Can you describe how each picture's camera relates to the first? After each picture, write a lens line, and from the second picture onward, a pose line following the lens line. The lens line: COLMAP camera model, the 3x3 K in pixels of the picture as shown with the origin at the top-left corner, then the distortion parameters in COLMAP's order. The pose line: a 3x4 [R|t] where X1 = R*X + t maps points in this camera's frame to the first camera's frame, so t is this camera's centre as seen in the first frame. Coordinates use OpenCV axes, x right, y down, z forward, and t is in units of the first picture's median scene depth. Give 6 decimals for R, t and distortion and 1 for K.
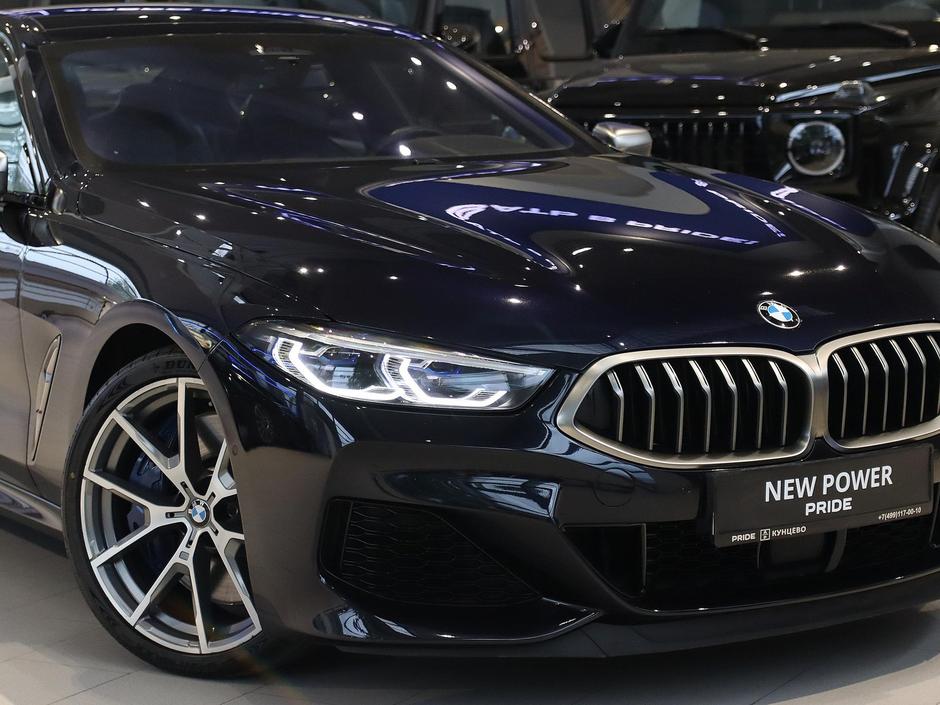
lens RADIAL K [[2207.4, 0, 470.6], [0, 2207.4, 353.2], [0, 0, 1]] dist [0.264144, 0.000000]
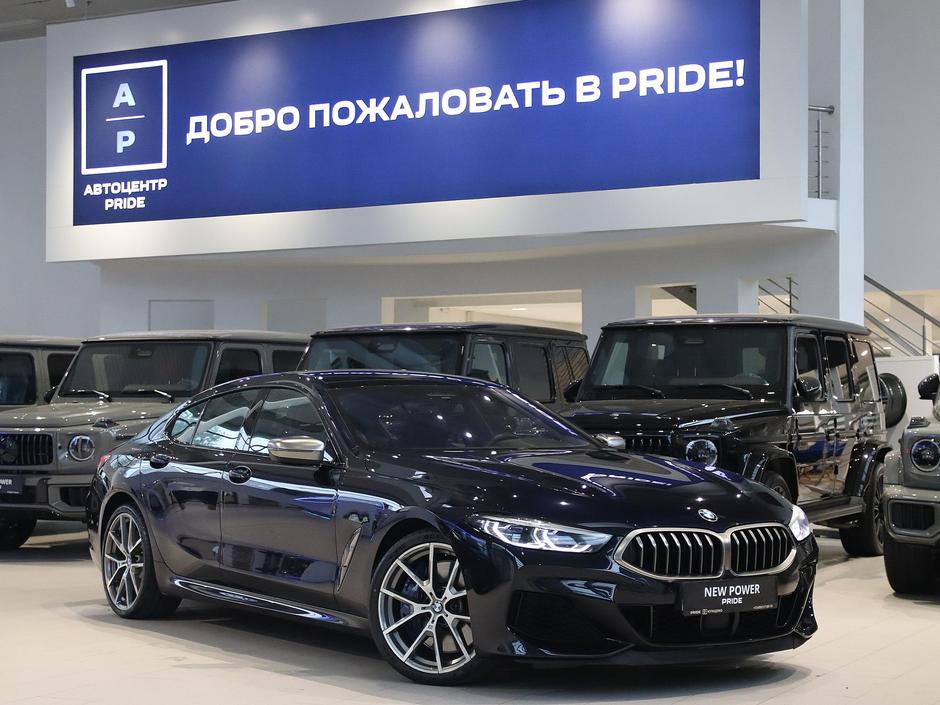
lens RADIAL K [[1731.9, 0, 456.0], [0, 1731.9, 362.3], [0, 0, 1]] dist [0.102098, 0.000000]
pose [[0.999324, 0.016250, 0.032981, -0.174660], [-0.010946, 0.987846, -0.155049, 0.104555], [-0.035100, 0.154583, 0.987356, -0.738807]]
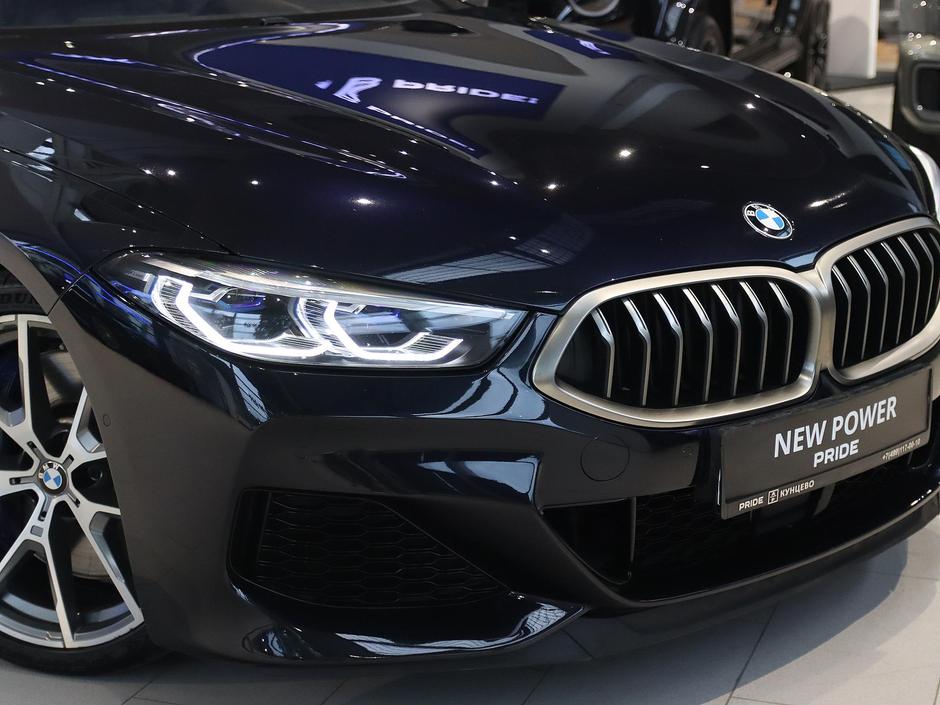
lens RADIAL K [[1731.9, 0, 477.2], [0, 1731.9, 356.8], [0, 0, 1]] dist [0.102098, 0.000000]
pose [[0.986690, -0.041970, 0.157102, -0.072199], [0.022224, 0.991858, 0.125396, -0.051133], [-0.161086, -0.120235, 0.979589, 0.381826]]
